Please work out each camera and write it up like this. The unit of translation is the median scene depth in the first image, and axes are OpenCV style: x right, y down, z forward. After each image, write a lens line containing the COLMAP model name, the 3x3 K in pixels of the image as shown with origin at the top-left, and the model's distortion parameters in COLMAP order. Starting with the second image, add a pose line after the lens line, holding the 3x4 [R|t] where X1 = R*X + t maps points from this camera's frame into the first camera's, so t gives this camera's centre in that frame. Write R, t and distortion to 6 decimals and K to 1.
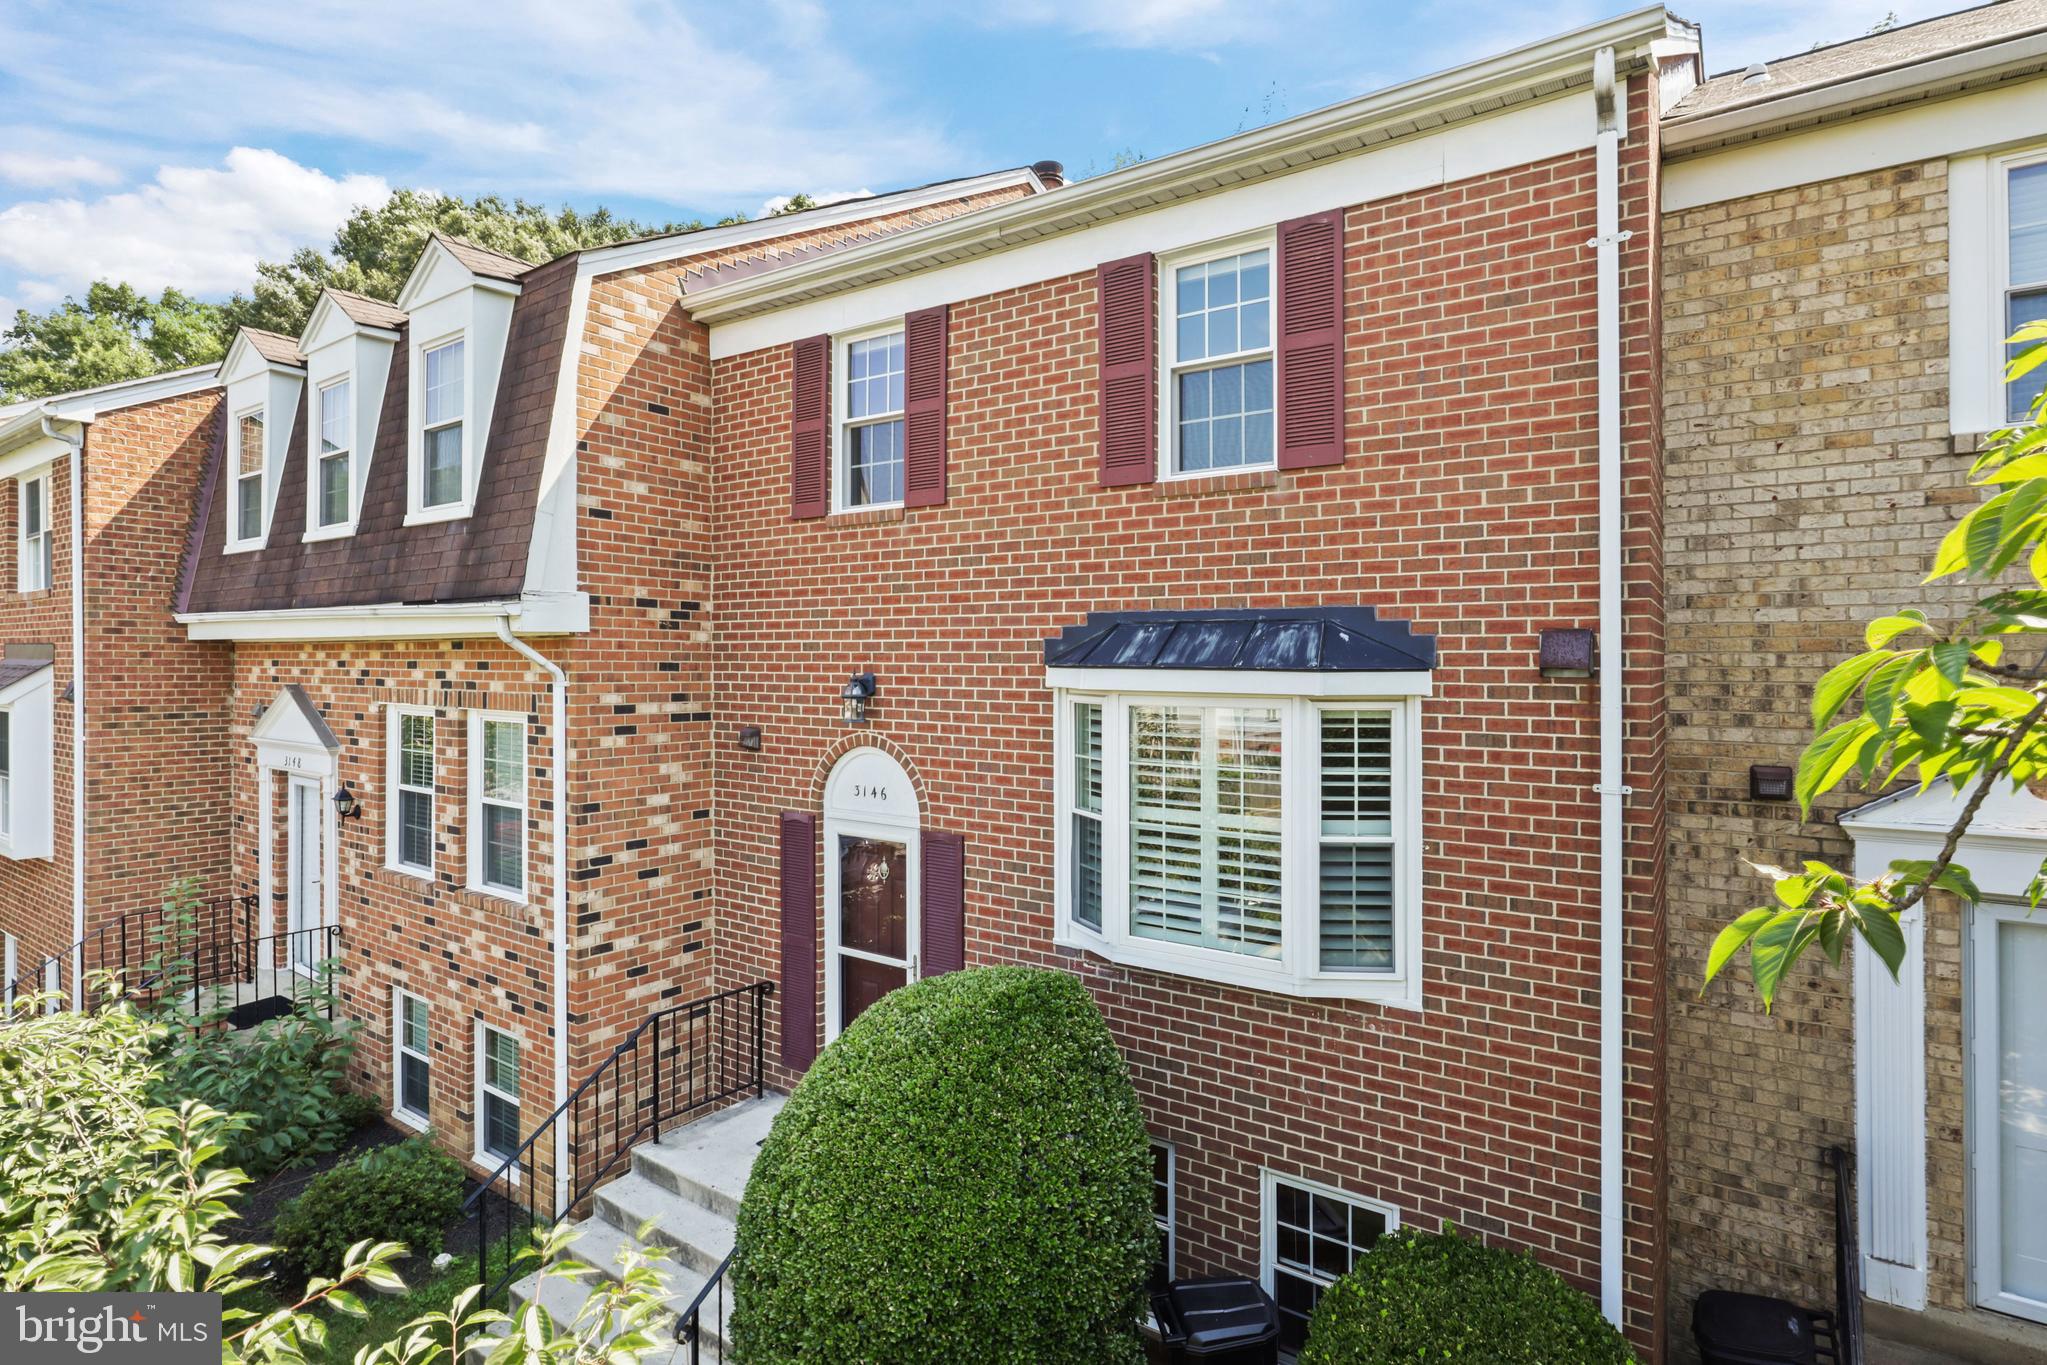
lens RADIAL K [[1037.4, 0, 1021.3], [0, 1037.4, 665.0], [0, 0, 1]] dist [0.004603, 0.002259]
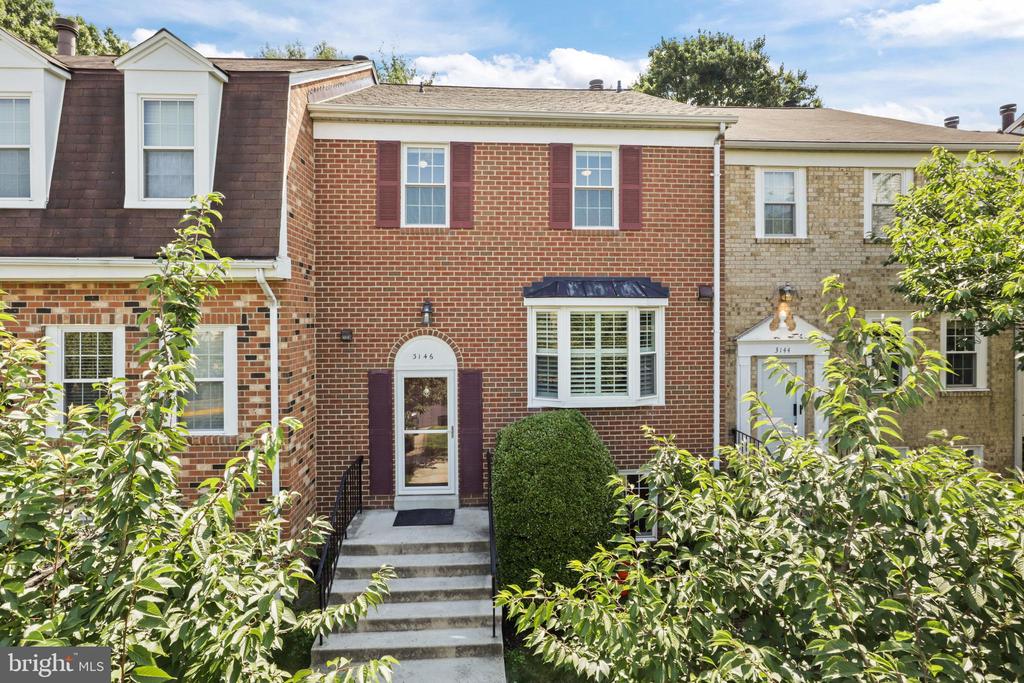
lens RADIAL K [[519.0, 0, 489.2], [0, 519.0, 314.3], [0, 0, 1]] dist [0.004603, 0.002259]
pose [[0.788946, -0.012009, 0.614345, -0.873070], [0.007882, 0.999925, 0.009424, 0.031085], [-0.614412, -0.002592, 0.788981, 0.067293]]
